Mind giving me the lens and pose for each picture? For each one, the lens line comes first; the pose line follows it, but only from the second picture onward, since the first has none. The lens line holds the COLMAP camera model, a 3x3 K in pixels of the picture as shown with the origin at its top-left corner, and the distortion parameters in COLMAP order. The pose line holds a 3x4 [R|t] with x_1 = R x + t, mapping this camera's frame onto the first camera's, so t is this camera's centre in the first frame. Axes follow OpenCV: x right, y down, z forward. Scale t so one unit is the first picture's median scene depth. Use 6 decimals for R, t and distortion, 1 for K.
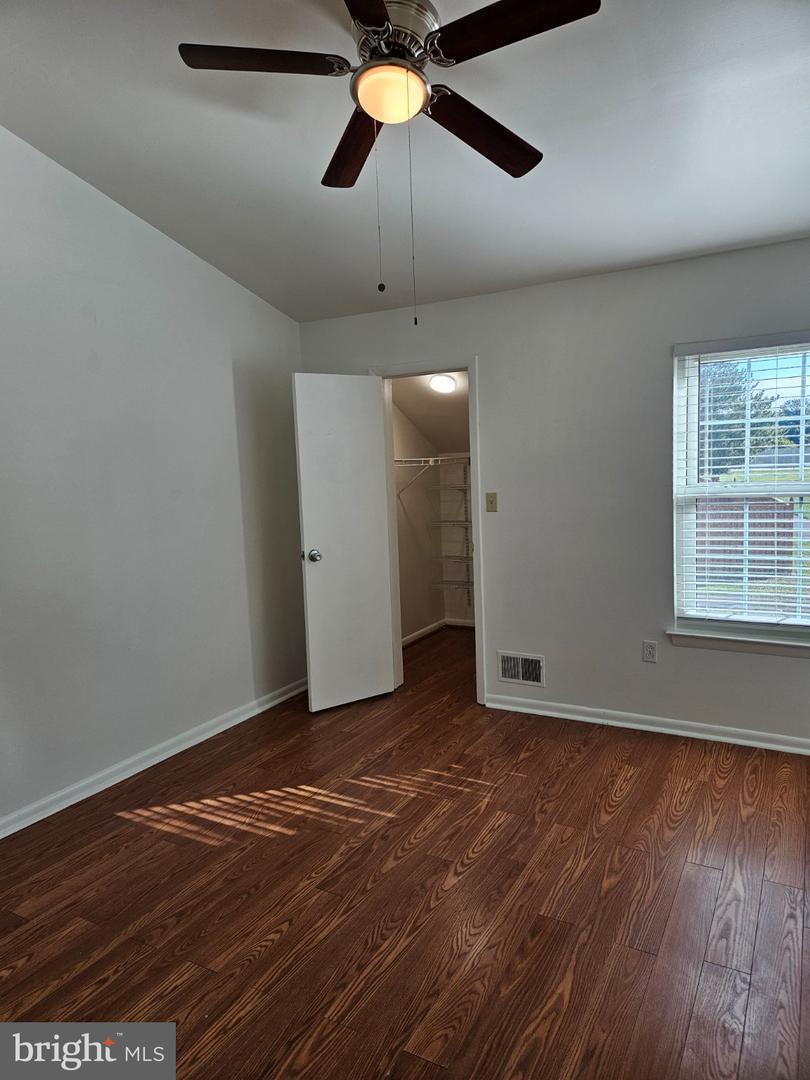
lens RADIAL K [[727.8, 0, 402.7], [0, 727.8, 540.2], [0, 0, 1]] dist [0.062438, -0.050163]
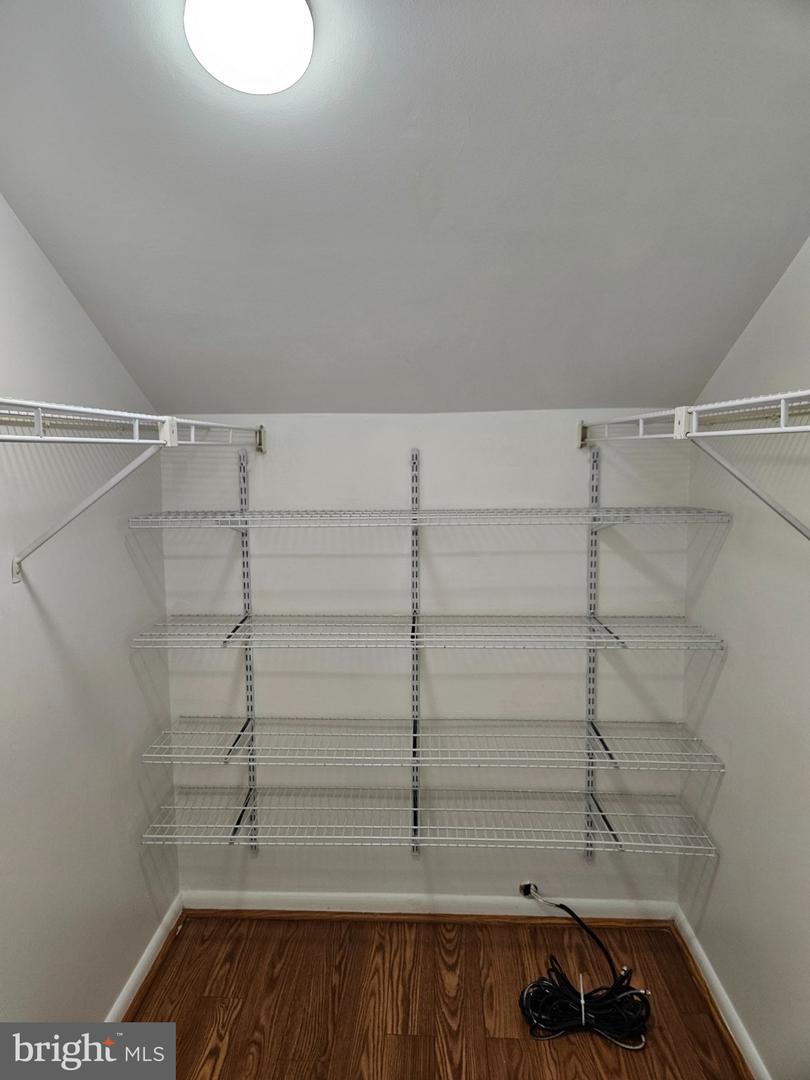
lens RADIAL K [[727.8, 0, 404.0], [0, 727.8, 539.8], [0, 0, 1]] dist [0.062438, -0.050163]
pose [[0.883817, -0.025836, 0.467118, -0.006591], [0.016702, 0.999580, 0.023684, -0.071703], [-0.467534, -0.013131, 0.883878, 0.704901]]
